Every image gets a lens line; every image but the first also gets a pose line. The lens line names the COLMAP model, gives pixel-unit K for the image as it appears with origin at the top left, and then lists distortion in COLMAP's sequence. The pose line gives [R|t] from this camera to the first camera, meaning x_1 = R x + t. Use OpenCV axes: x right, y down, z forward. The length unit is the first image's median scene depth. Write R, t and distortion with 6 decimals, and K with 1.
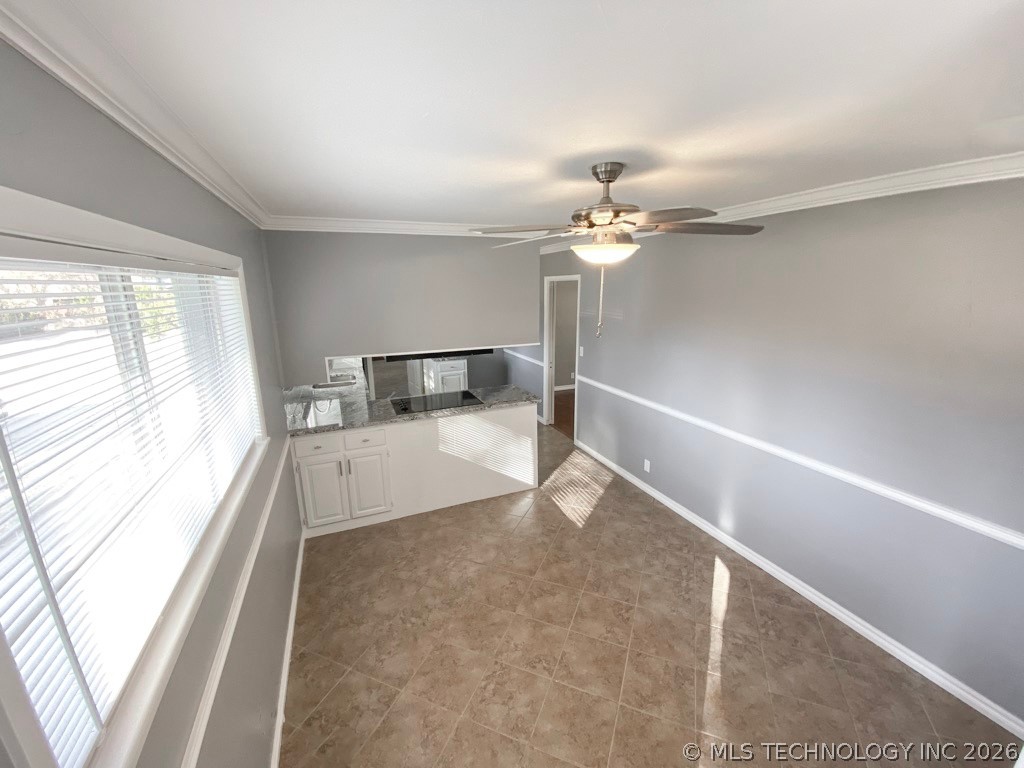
lens RADIAL K [[418.4, 0, 512.0], [0, 418.4, 384.0], [0, 0, 1]] dist [0.024073, -0.025372]
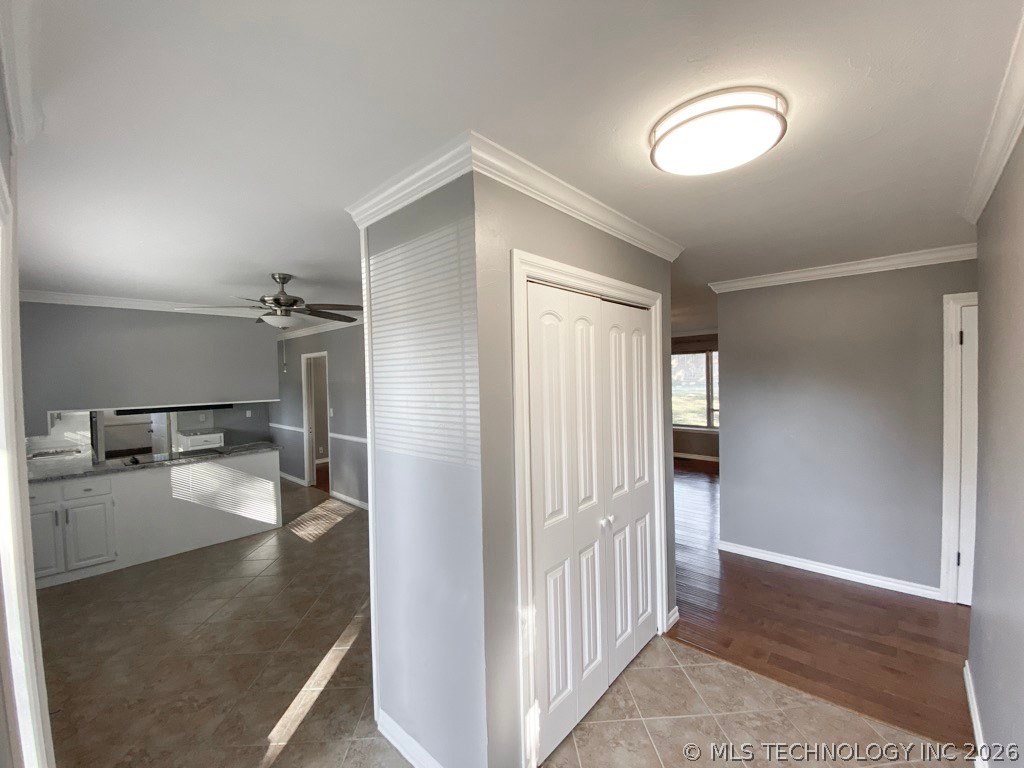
lens RADIAL K [[418.4, 0, 512.0], [0, 418.4, 384.0], [0, 0, 1]] dist [0.024073, -0.025372]
pose [[0.902654, -0.012516, 0.430184, 0.152531], [0.104619, 0.975974, -0.191126, 0.166576], [-0.417457, 0.217526, 0.882277, -0.392015]]
